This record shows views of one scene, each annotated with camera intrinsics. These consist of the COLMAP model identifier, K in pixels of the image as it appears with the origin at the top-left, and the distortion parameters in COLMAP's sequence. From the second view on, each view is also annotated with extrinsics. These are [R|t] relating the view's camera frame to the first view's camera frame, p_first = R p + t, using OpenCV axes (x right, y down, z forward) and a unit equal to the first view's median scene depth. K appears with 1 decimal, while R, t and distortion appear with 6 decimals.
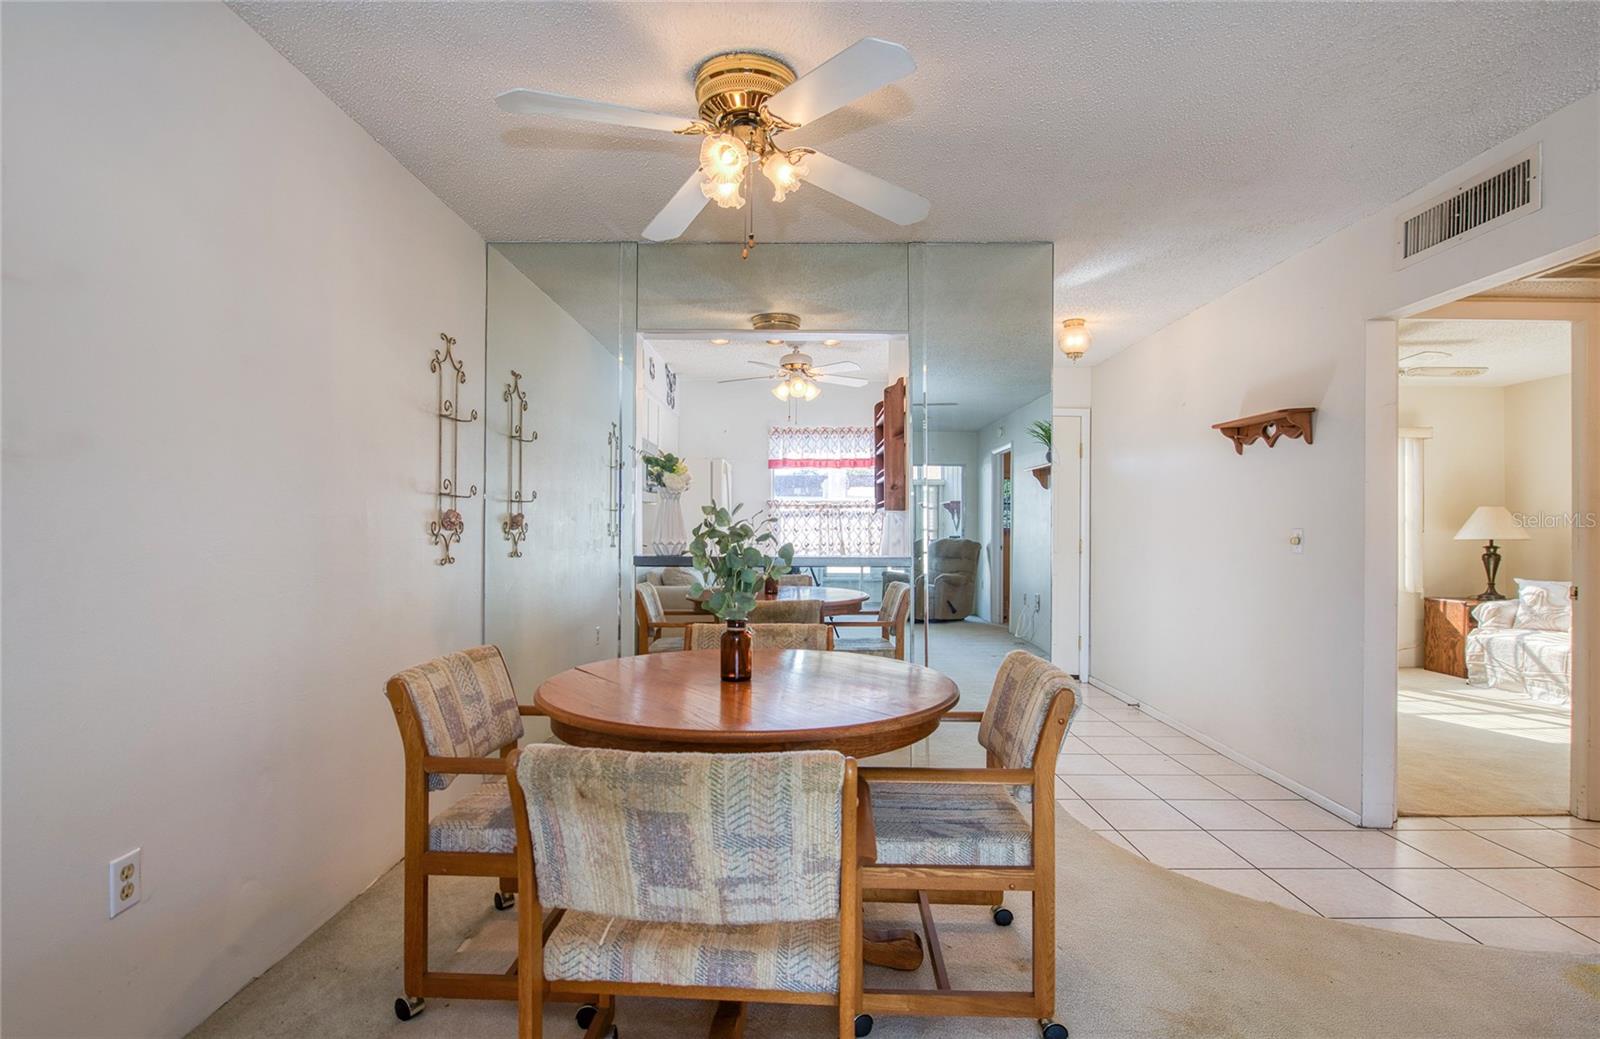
lens RADIAL K [[818.8, 0, 800.8], [0, 818.8, 501.4], [0, 0, 1]] dist [0.001182, 0.000174]
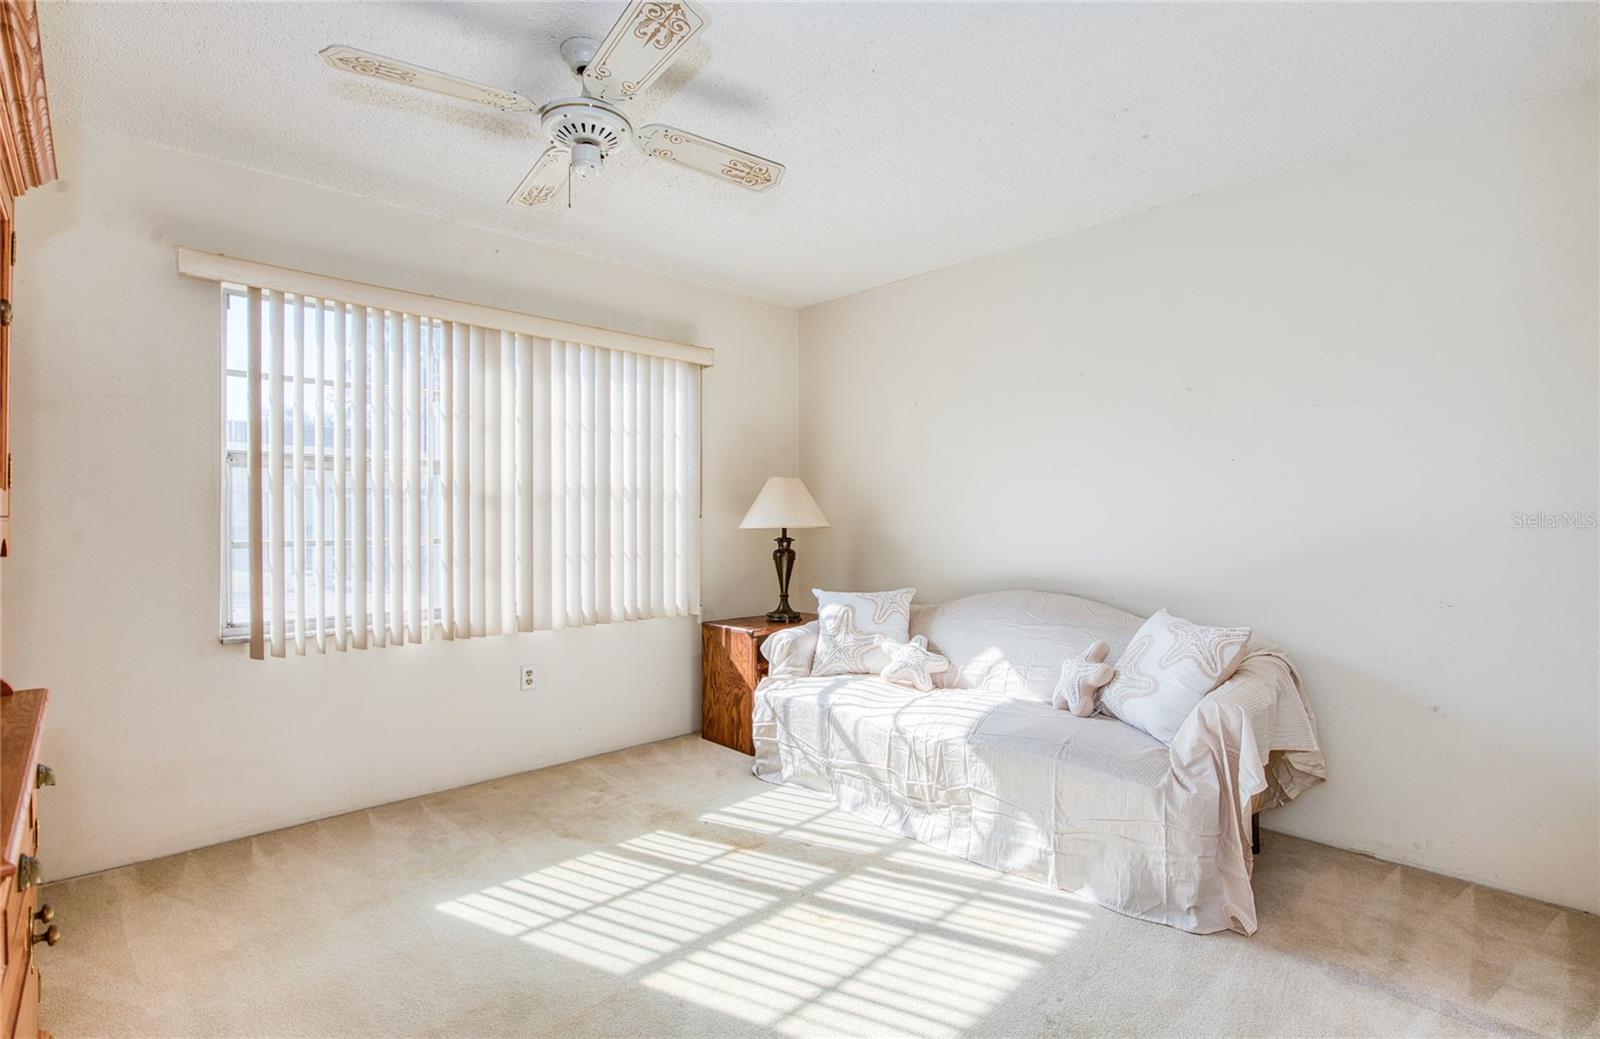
lens RADIAL K [[818.8, 0, 800.8], [0, 818.8, 501.4], [0, 0, 1]] dist [0.001182, 0.000174]
pose [[0.741456, -0.012307, 0.670889, 0.412632], [-0.006455, 0.999655, 0.025471, 0.008503], [-0.670970, -0.023216, 0.741121, 0.505528]]
